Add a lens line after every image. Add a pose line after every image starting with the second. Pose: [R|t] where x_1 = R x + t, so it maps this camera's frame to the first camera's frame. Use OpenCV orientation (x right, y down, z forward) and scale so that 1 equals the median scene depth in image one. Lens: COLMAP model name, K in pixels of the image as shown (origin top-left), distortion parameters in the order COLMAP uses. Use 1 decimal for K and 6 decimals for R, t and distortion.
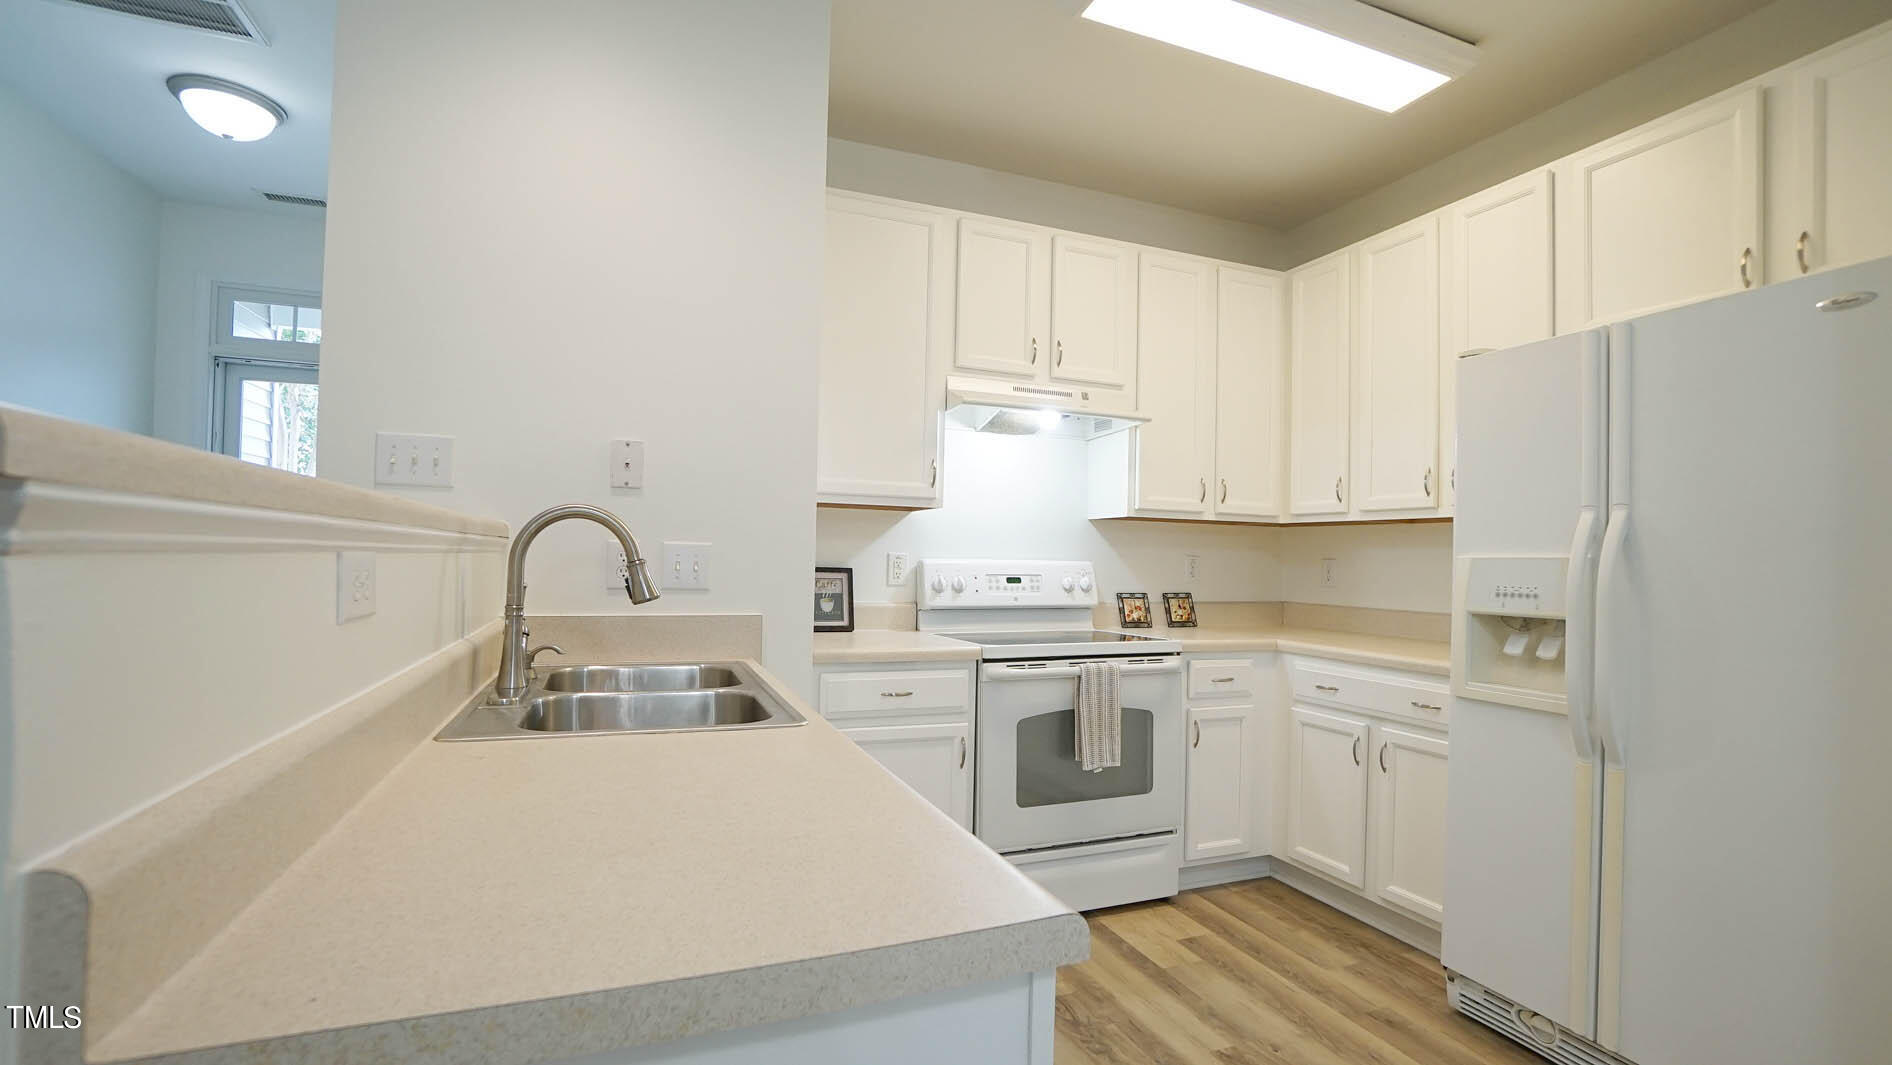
lens RADIAL K [[837.7, 0, 938.1], [0, 837.7, 543.7], [0, 0, 1]] dist [-0.056976, 0.016532]
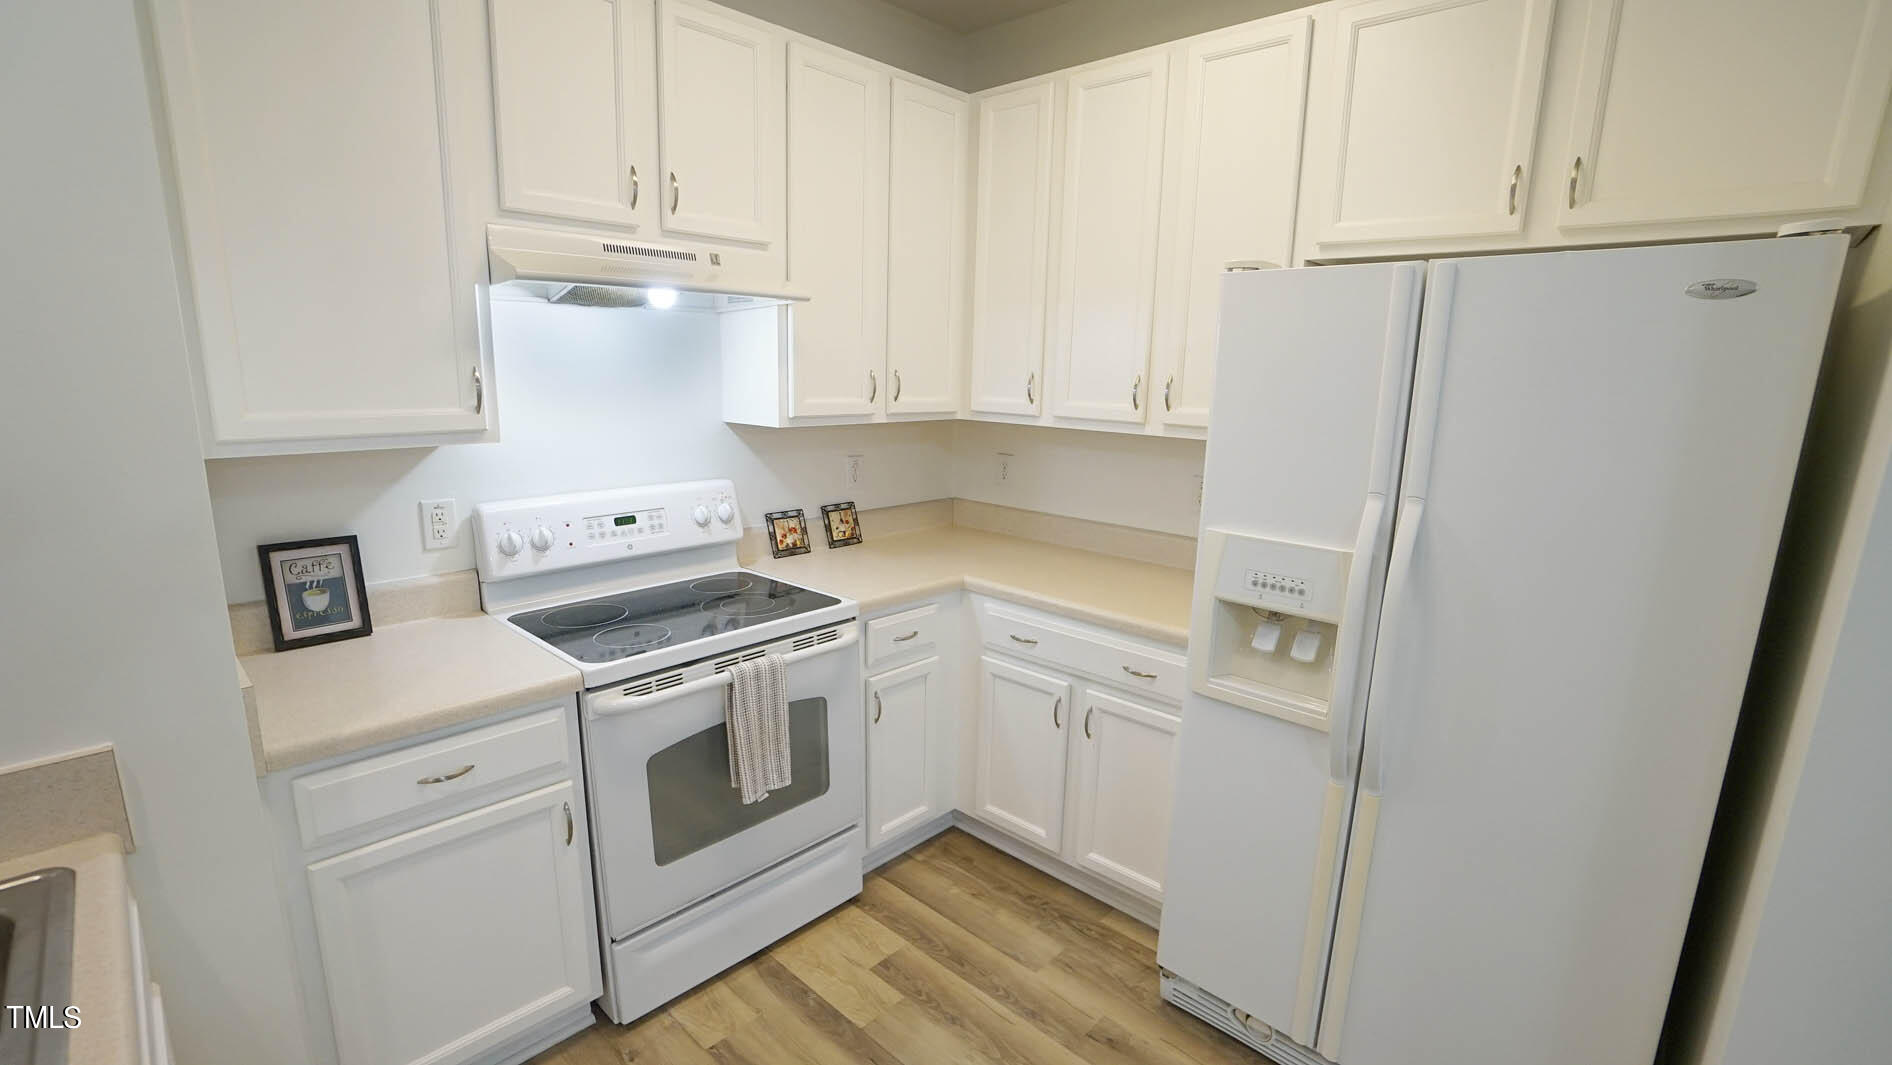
lens RADIAL K [[837.7, 0, 938.9], [0, 837.7, 542.5], [0, 0, 1]] dist [-0.056976, 0.016532]
pose [[0.903119, -0.092082, 0.419402, 0.038462], [-0.008794, 0.972564, 0.232470, -0.123545], [-0.429301, -0.213636, 0.877531, 0.302946]]
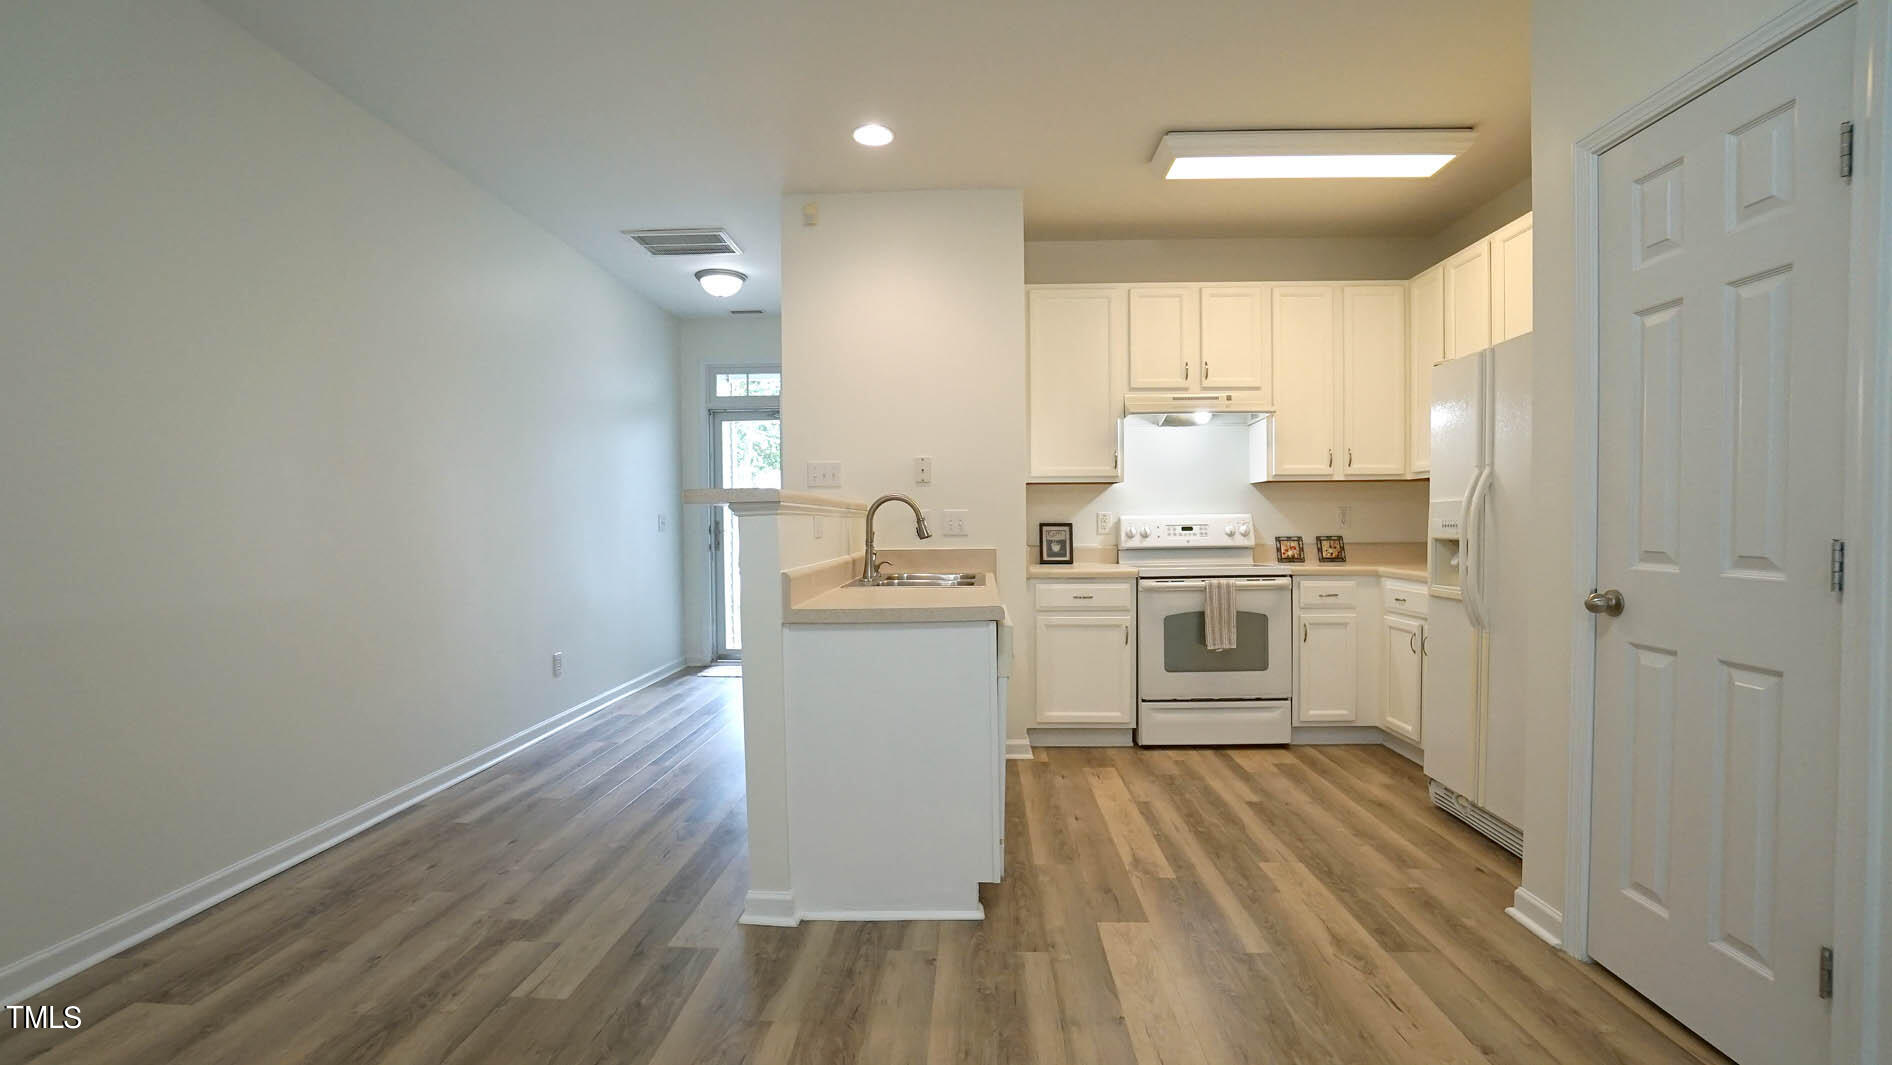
lens RADIAL K [[837.7, 0, 937.8], [0, 837.7, 542.1], [0, 0, 1]] dist [-0.056976, 0.016532]
pose [[0.914758, -0.020525, -0.403481, 0.322977], [0.035422, 0.998937, 0.029494, 0.010825], [0.402447, -0.041272, 0.914513, -0.564999]]
